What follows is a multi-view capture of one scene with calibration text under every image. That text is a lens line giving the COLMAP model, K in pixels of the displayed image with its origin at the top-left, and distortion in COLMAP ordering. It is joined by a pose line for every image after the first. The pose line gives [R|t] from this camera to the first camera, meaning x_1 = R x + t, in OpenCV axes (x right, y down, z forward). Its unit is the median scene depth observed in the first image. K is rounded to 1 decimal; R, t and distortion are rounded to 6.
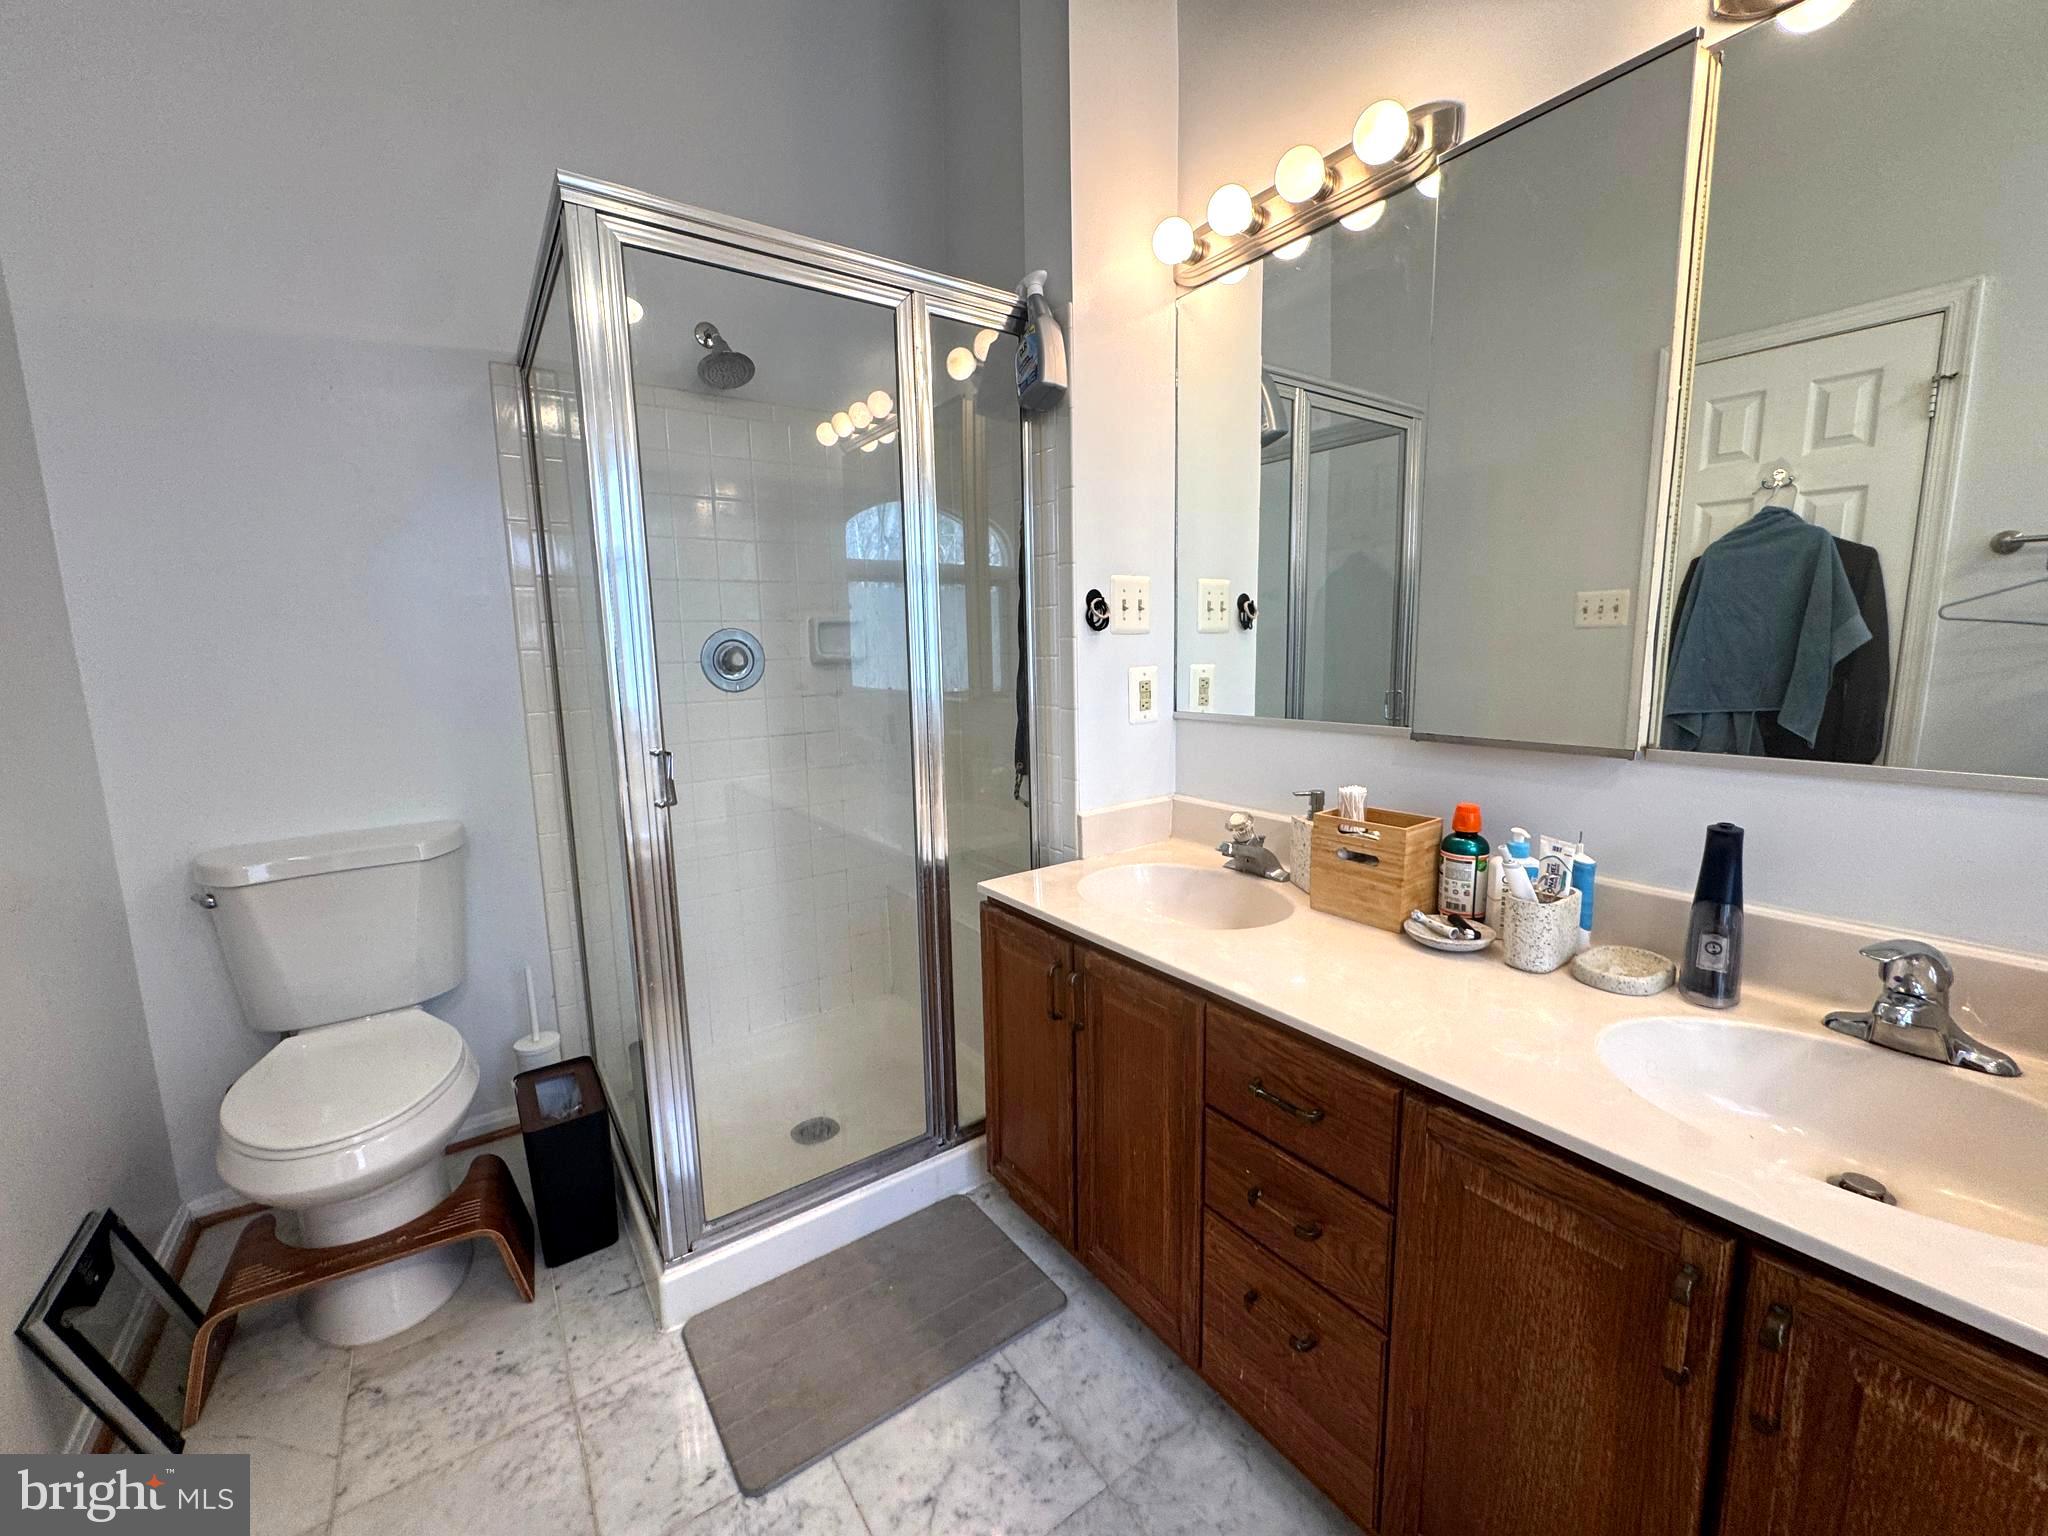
lens RADIAL K [[818.4, 0, 1031.6], [0, 818.4, 767.6], [0, 0, 1]] dist [-0.003411, 0.000118]
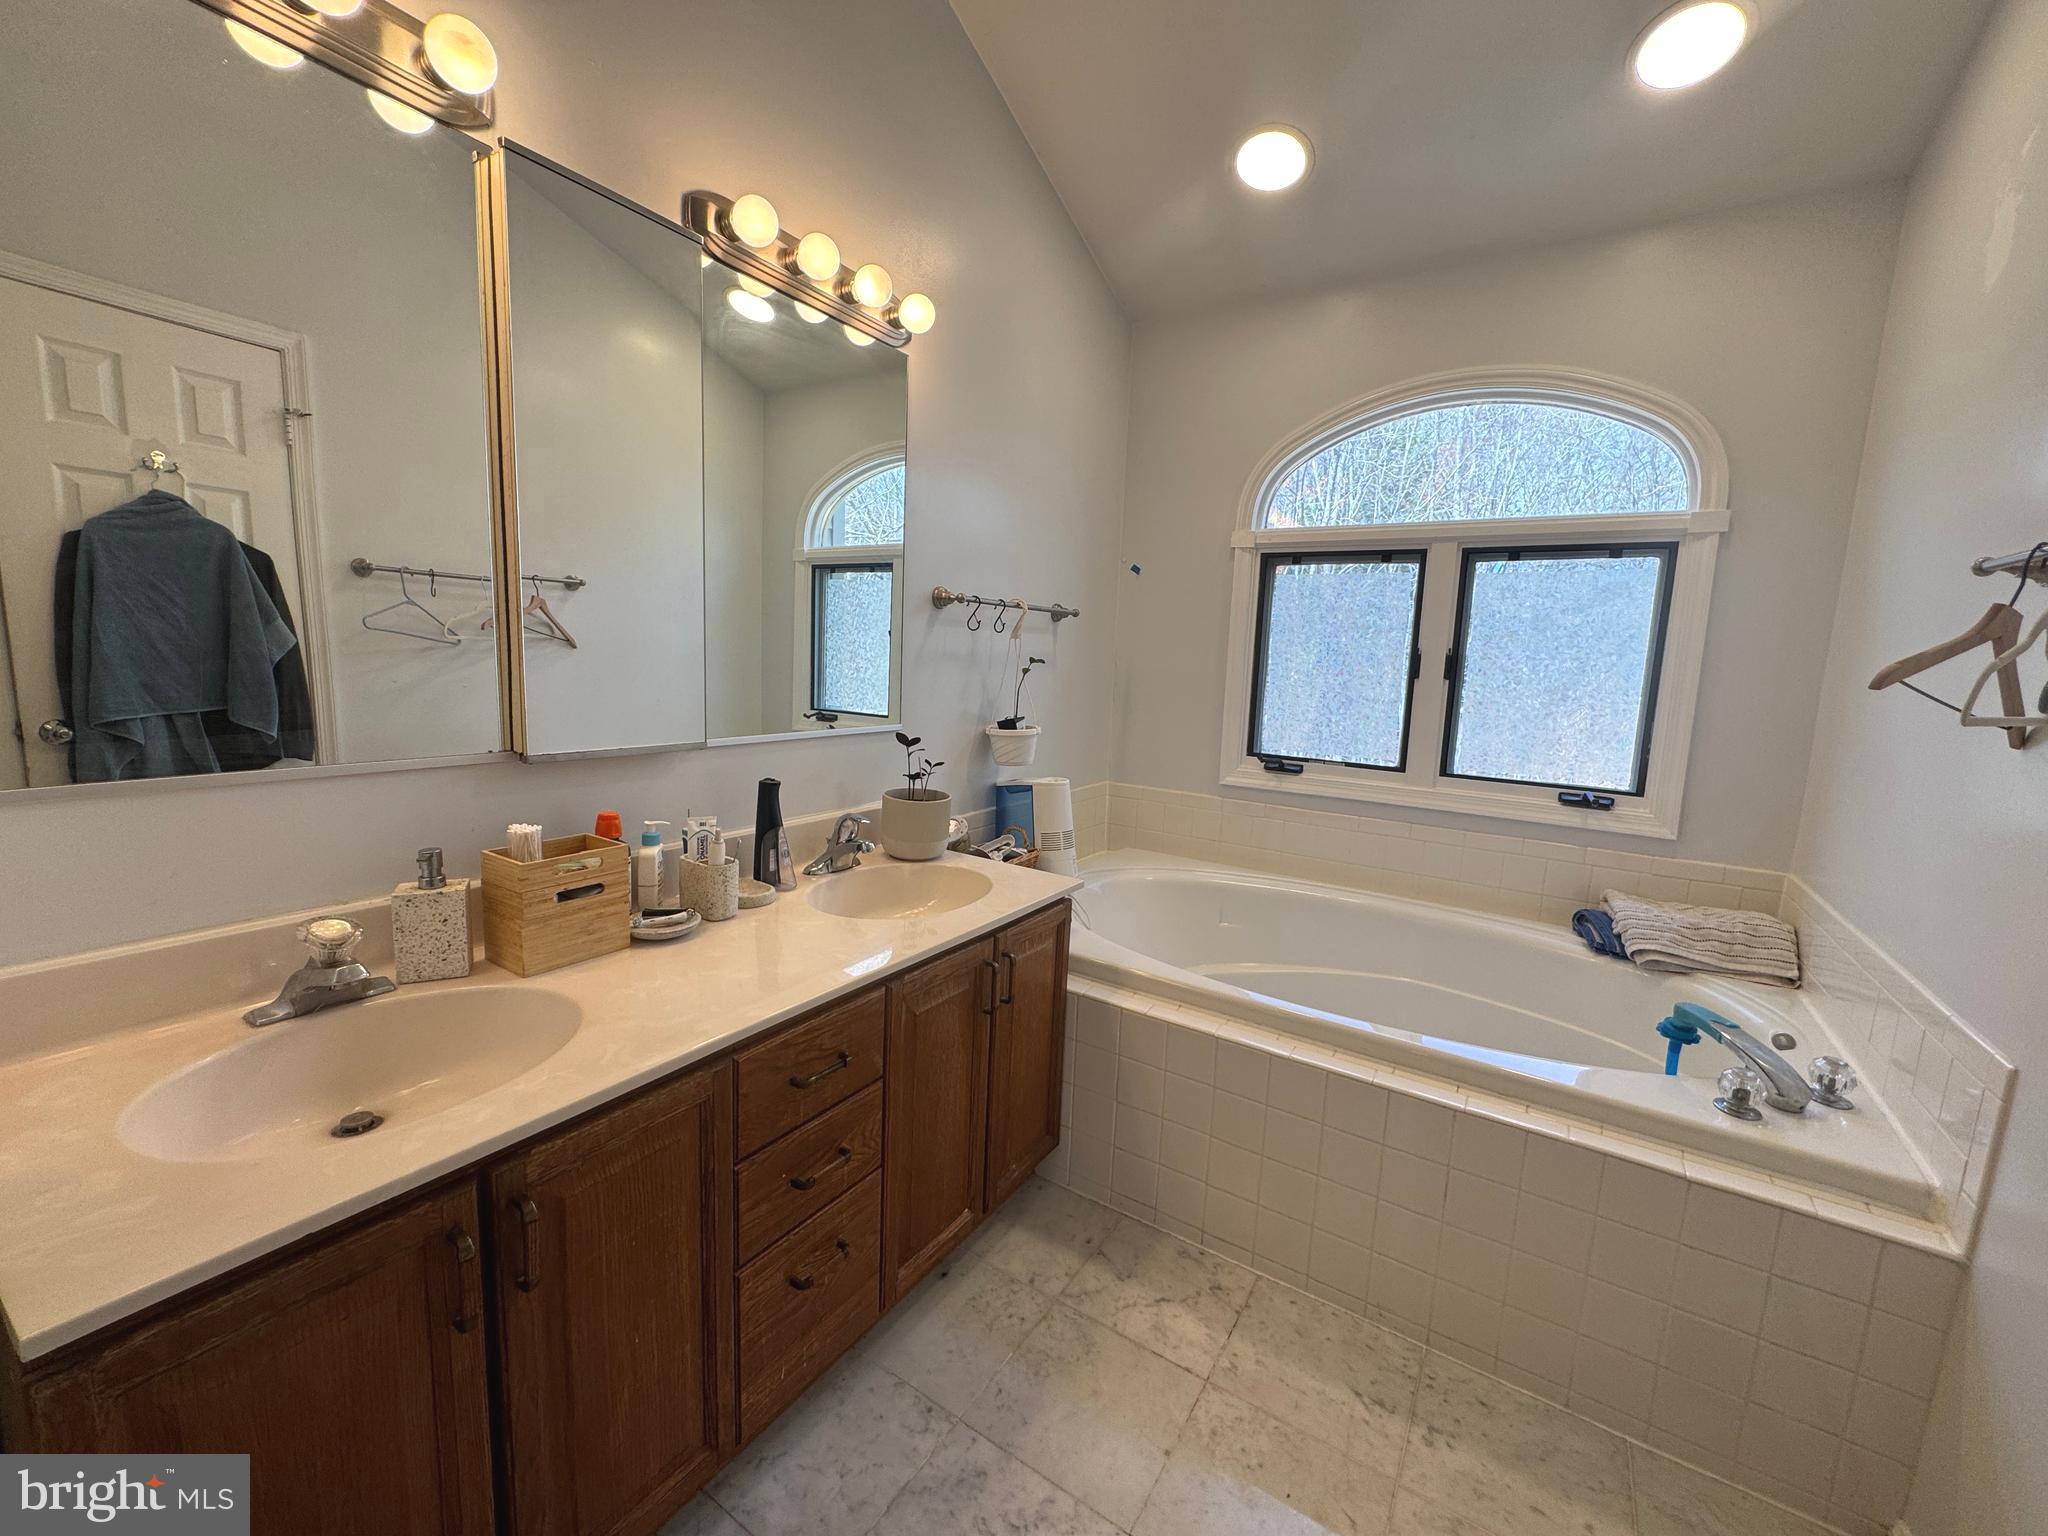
lens RADIAL K [[818.4, 0, 1028.7], [0, 818.4, 764.5], [0, 0, 1]] dist [-0.003411, 0.000118]
pose [[-0.366258, -0.127495, 0.921737, -0.398680], [0.099914, 0.979453, 0.175180, -0.091979], [-0.925133, 0.156256, -0.345994, 0.530264]]
